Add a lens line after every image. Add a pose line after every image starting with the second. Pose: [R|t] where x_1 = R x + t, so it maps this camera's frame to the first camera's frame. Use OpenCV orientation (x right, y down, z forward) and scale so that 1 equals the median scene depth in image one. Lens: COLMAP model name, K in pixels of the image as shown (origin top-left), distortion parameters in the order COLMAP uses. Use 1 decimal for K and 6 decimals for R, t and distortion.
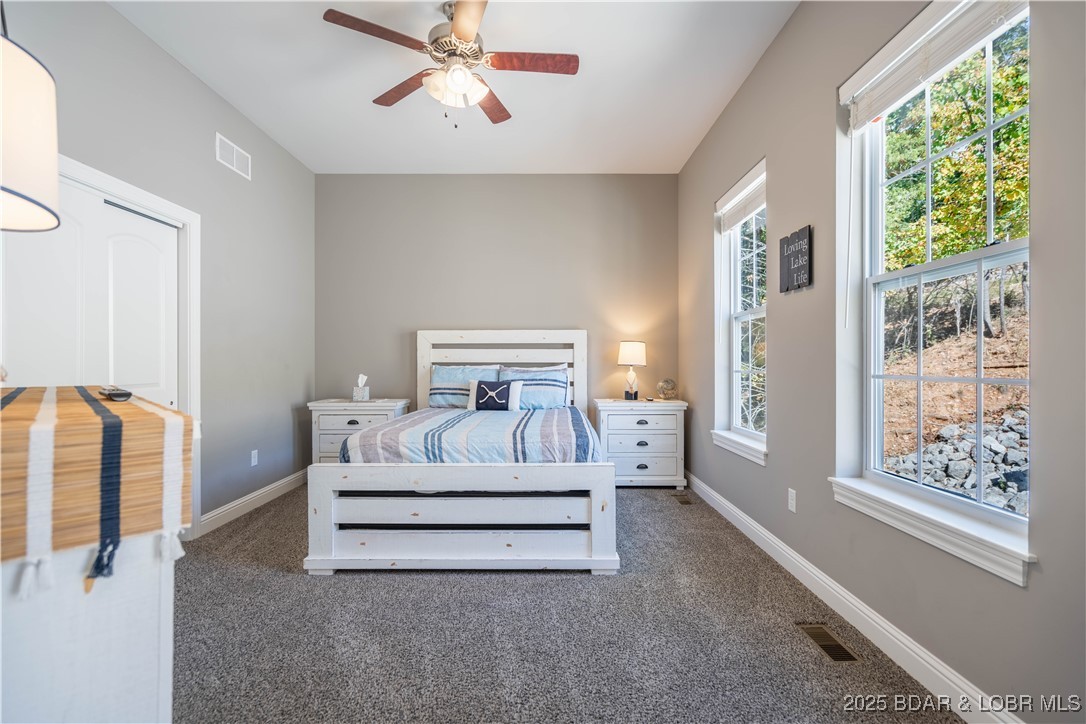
lens RADIAL K [[488.4, 0, 544.1], [0, 488.4, 360.7], [0, 0, 1]] dist [-0.000655, 0.000193]
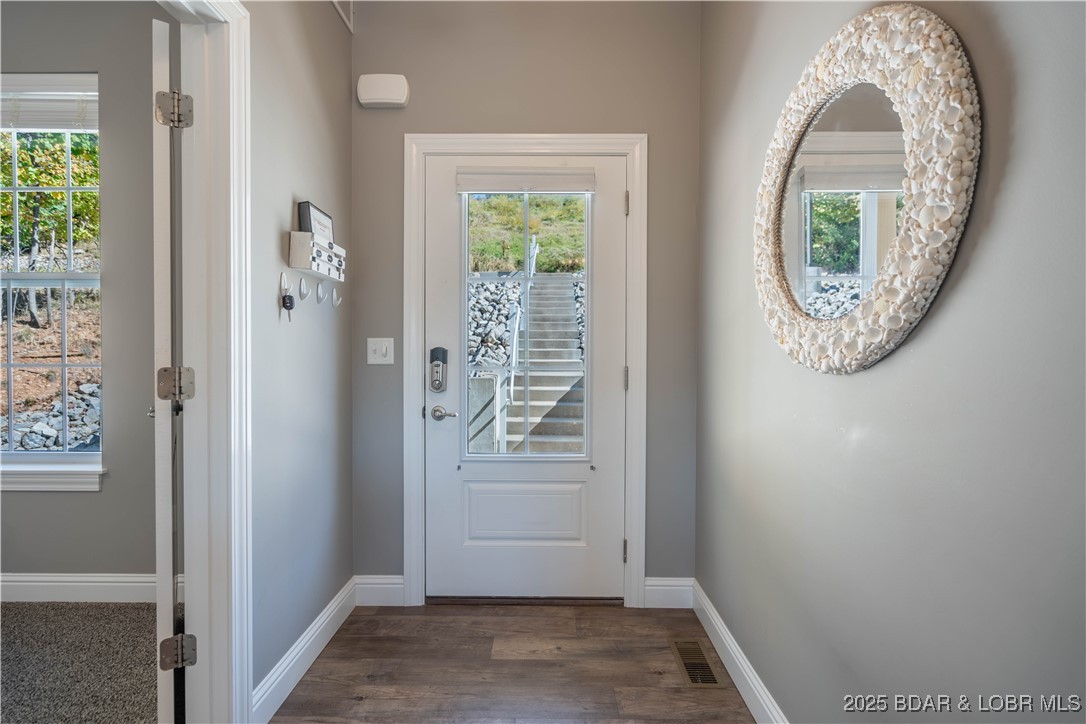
lens RADIAL K [[488.4, 0, 545.5], [0, 488.4, 363.8], [0, 0, 1]] dist [-0.000655, 0.000193]
pose [[0.013740, -0.020068, 0.999704, -0.105037], [-0.007580, 0.999768, 0.020173, -0.000808], [-0.999877, -0.007855, 0.013585, -0.086313]]
